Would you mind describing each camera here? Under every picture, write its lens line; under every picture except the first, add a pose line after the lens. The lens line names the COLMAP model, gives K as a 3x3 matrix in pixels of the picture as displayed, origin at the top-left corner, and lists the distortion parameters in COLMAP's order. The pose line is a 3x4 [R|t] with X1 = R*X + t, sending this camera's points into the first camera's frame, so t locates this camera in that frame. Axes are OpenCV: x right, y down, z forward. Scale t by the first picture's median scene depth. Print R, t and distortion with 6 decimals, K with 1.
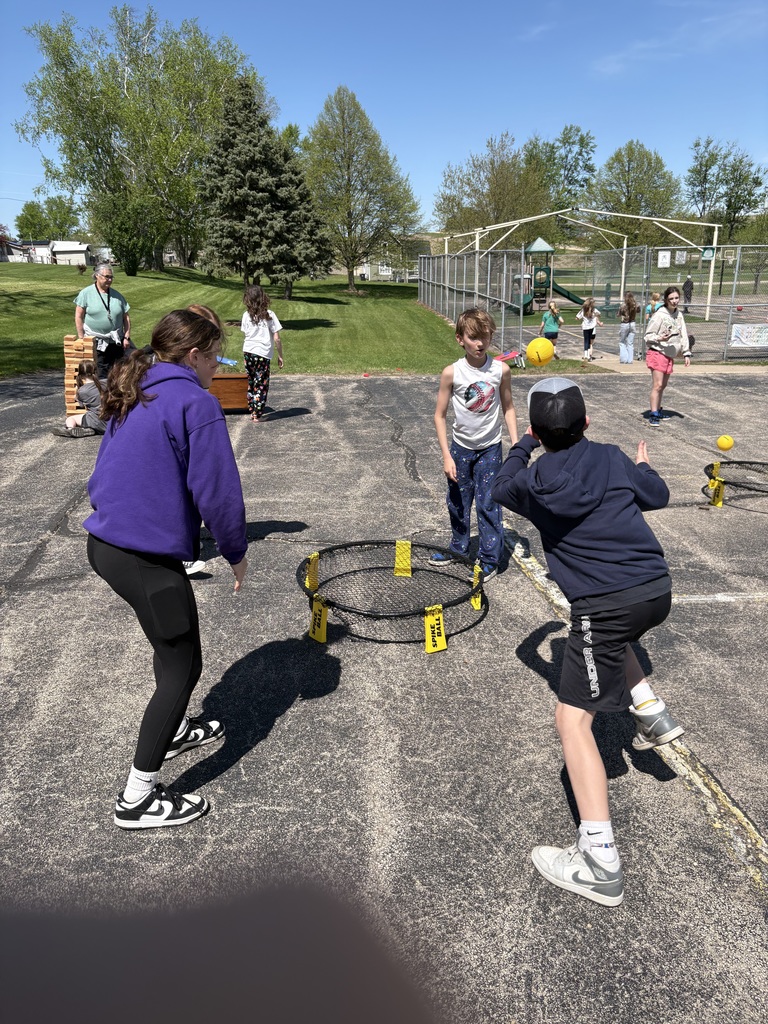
lens RADIAL K [[757.0, 0, 410.7], [0, 757.0, 519.1], [0, 0, 1]] dist [0.033222, -0.029768]
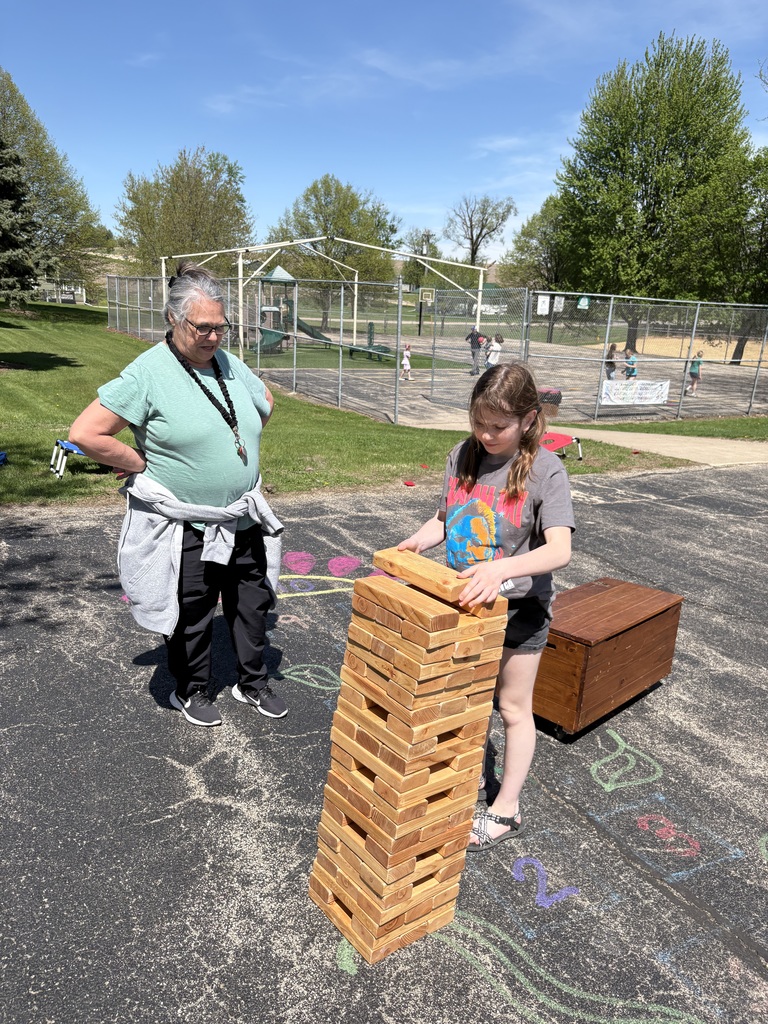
lens RADIAL K [[757.0, 0, 382.9], [0, 757.0, 509.6], [0, 0, 1]] dist [0.033222, -0.029768]
pose [[0.906524, -0.058217, 0.418121, -0.166910], [0.076982, 0.996635, -0.028138, -0.081056], [-0.415076, 0.057695, 0.907956, 0.248512]]
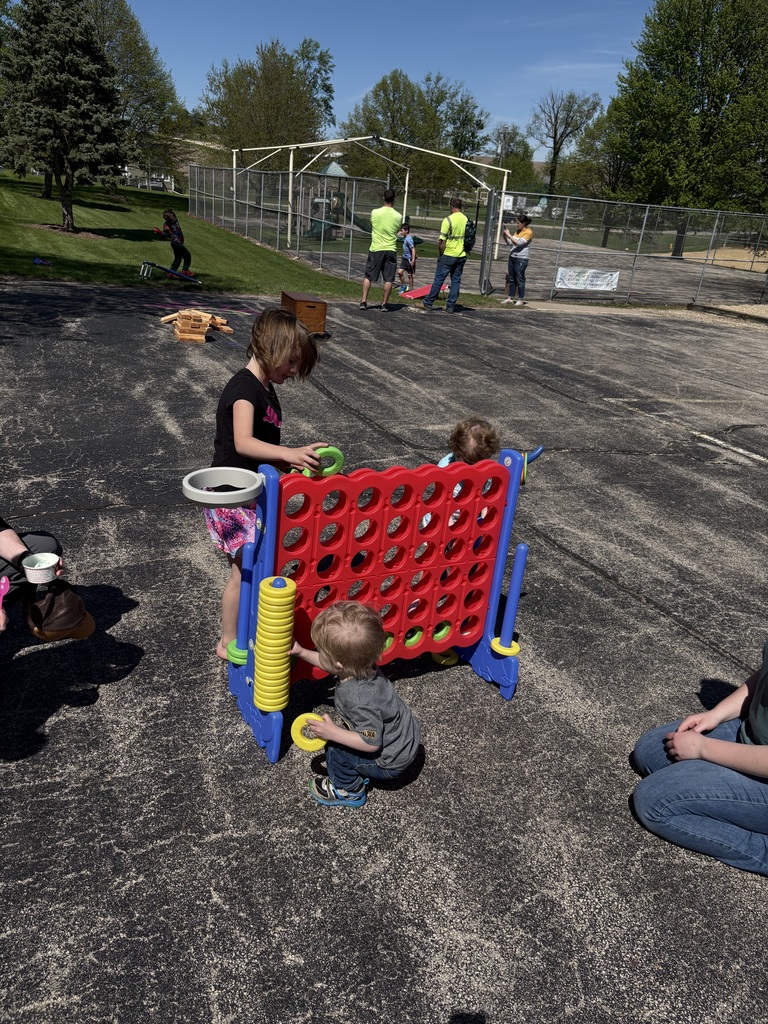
lens RADIAL K [[757.0, 0, 384.4], [0, 757.0, 512.3], [0, 0, 1]] dist [0.033222, -0.029768]
pose [[0.946419, -0.036956, 0.320820, -0.164245], [0.008744, 0.995999, 0.088938, 0.002884], [-0.322823, -0.081367, 0.942955, -0.008817]]
